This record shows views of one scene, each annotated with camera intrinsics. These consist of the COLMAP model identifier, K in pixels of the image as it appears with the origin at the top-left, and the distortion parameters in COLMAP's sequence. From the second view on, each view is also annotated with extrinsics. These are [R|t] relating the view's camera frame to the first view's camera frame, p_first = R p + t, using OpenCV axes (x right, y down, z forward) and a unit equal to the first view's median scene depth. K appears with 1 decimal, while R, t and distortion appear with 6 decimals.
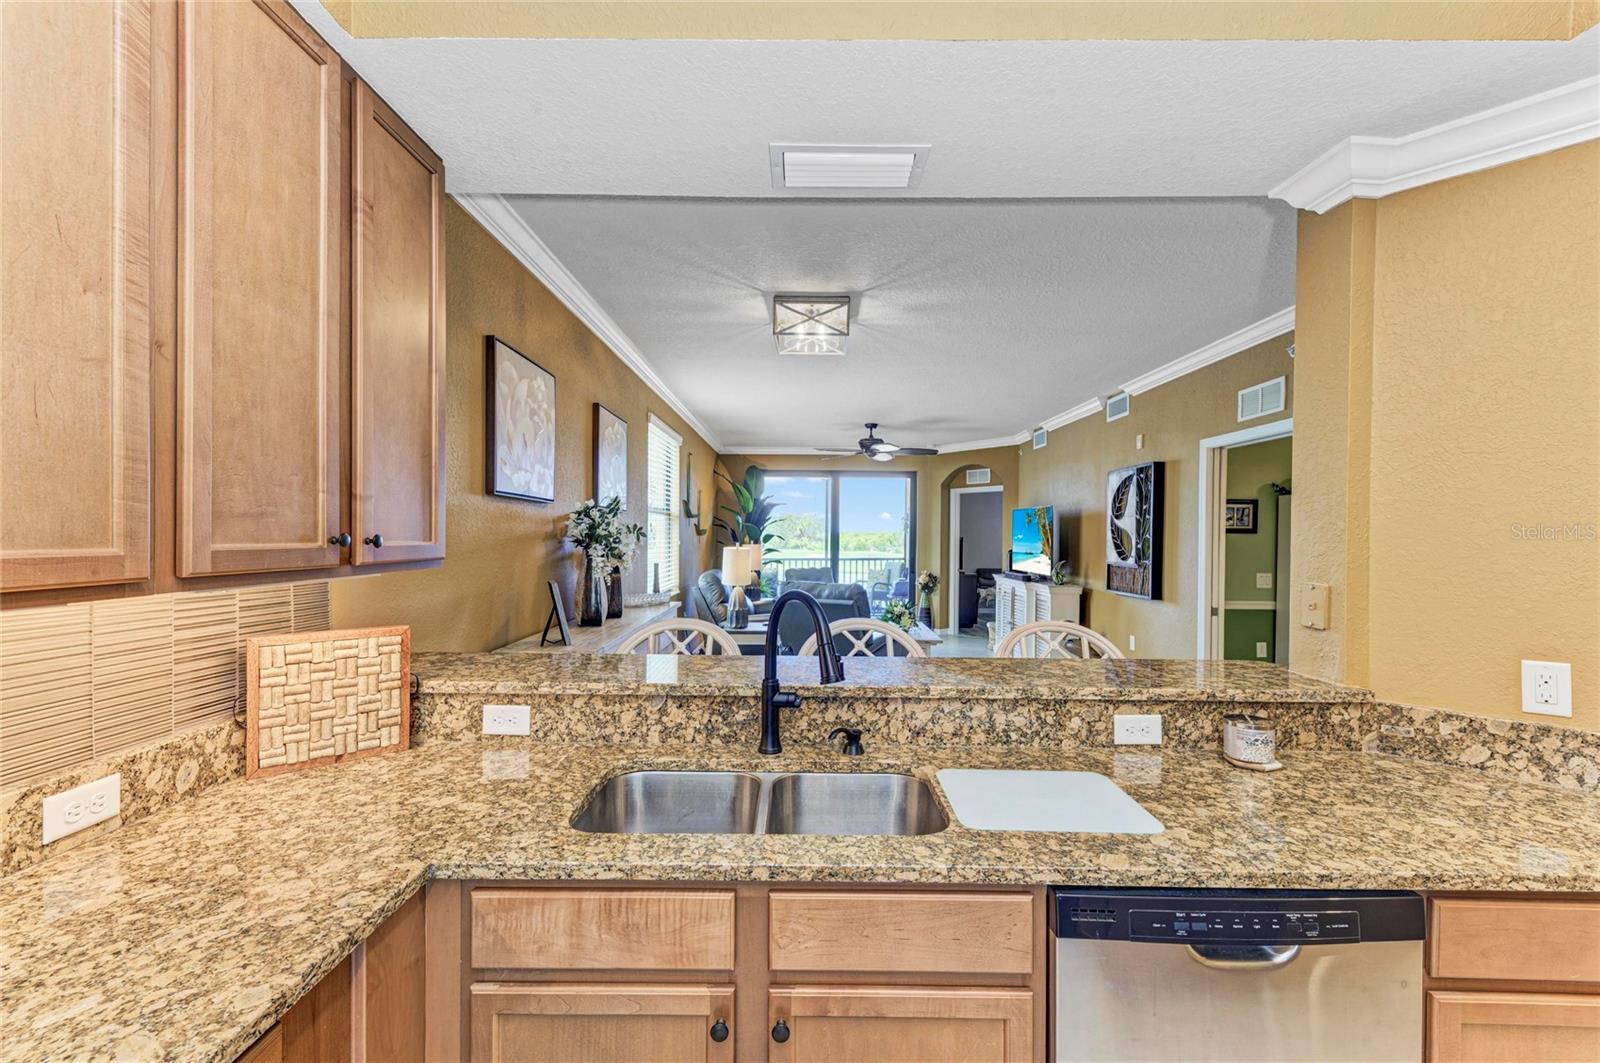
lens RADIAL K [[659.8, 0, 799.5], [0, 659.8, 543.0], [0, 0, 1]] dist [0.002979, -0.000131]
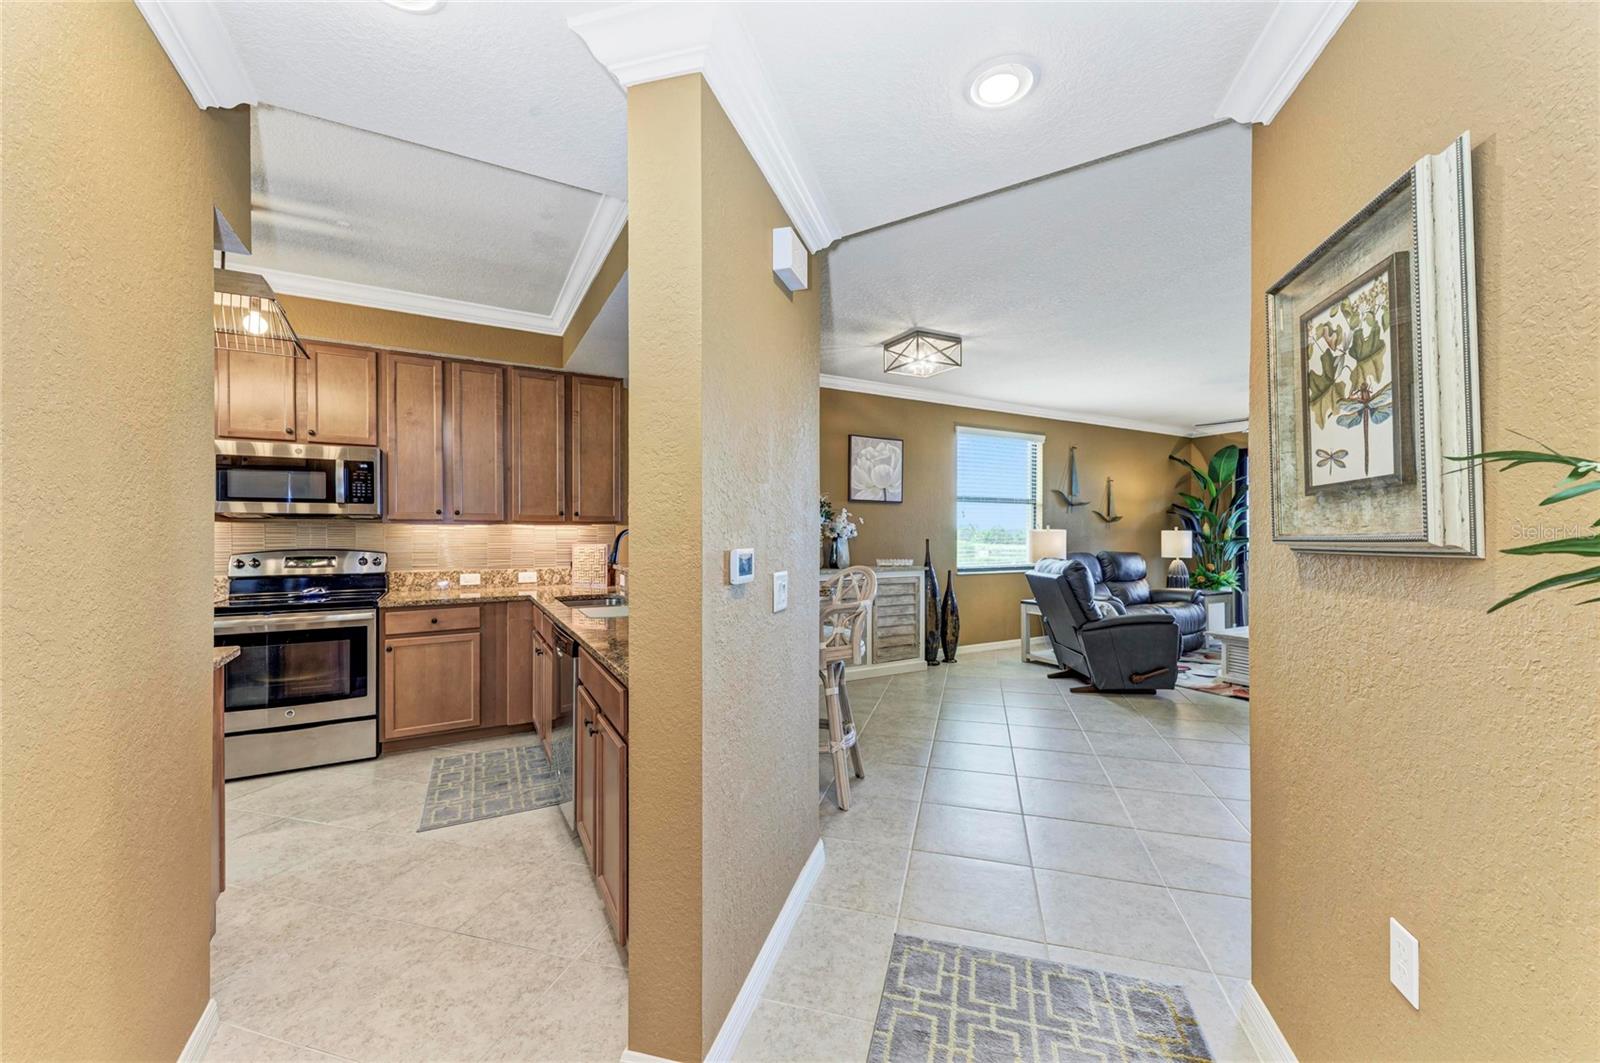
lens RADIAL K [[624.3, 0, 798.3], [0, 624.3, 530.9], [0, 0, 1]] dist [0.000797, 0.000025]
pose [[0.486997, -0.015913, -0.873259, 1.640814], [-0.004960, 0.999768, -0.020984, 0.089805], [0.873390, 0.014551, 0.486805, 0.285091]]
